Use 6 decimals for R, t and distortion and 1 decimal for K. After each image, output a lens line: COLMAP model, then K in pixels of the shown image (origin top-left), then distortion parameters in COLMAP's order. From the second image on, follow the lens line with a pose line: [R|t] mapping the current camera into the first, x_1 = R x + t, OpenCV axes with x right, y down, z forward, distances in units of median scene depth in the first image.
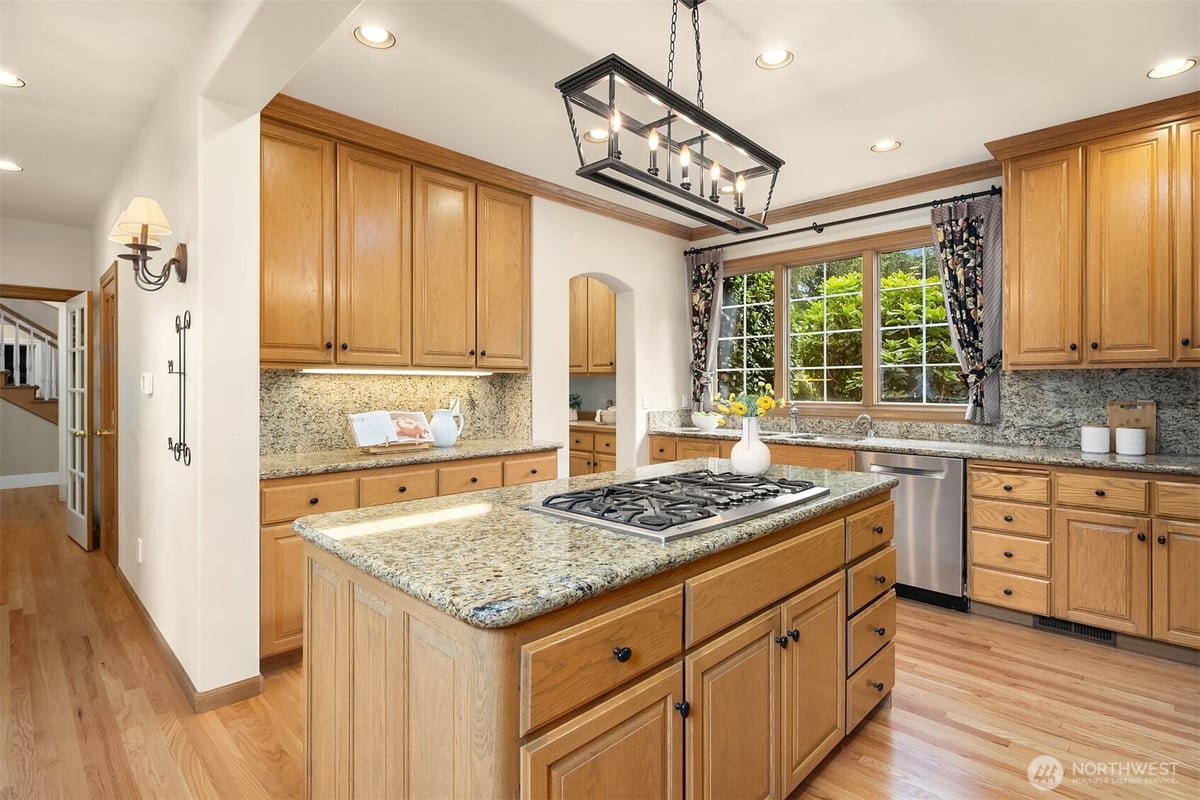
lens RADIAL K [[584.8, 0, 591.5], [0, 584.8, 382.8], [0, 0, 1]] dist [-0.000985, -0.001086]
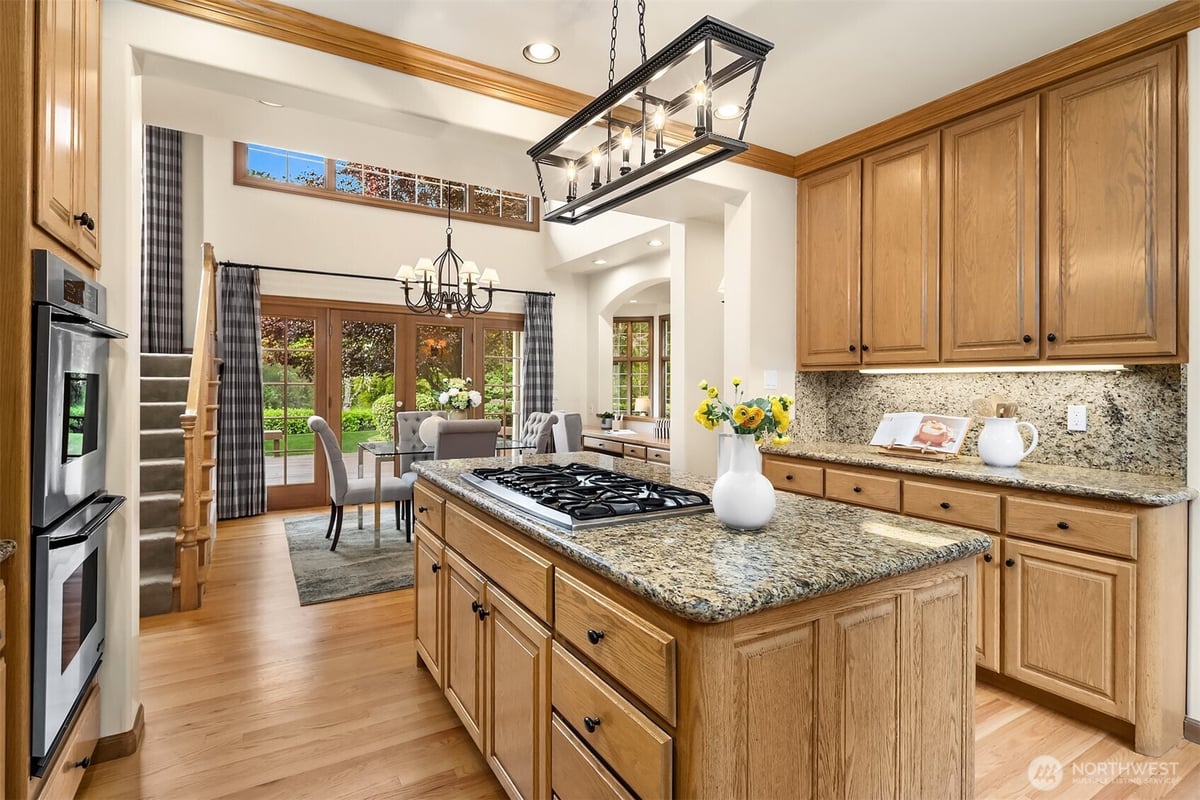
lens RADIAL K [[584.8, 0, 591.5], [0, 584.8, 382.8], [0, 0, 1]] dist [-0.000985, -0.001086]
pose [[-0.250120, -0.002348, -0.968212, 0.656911], [-0.000212, 0.999997, -0.002371, 0.003379], [0.968215, -0.000388, -0.250119, 0.718790]]
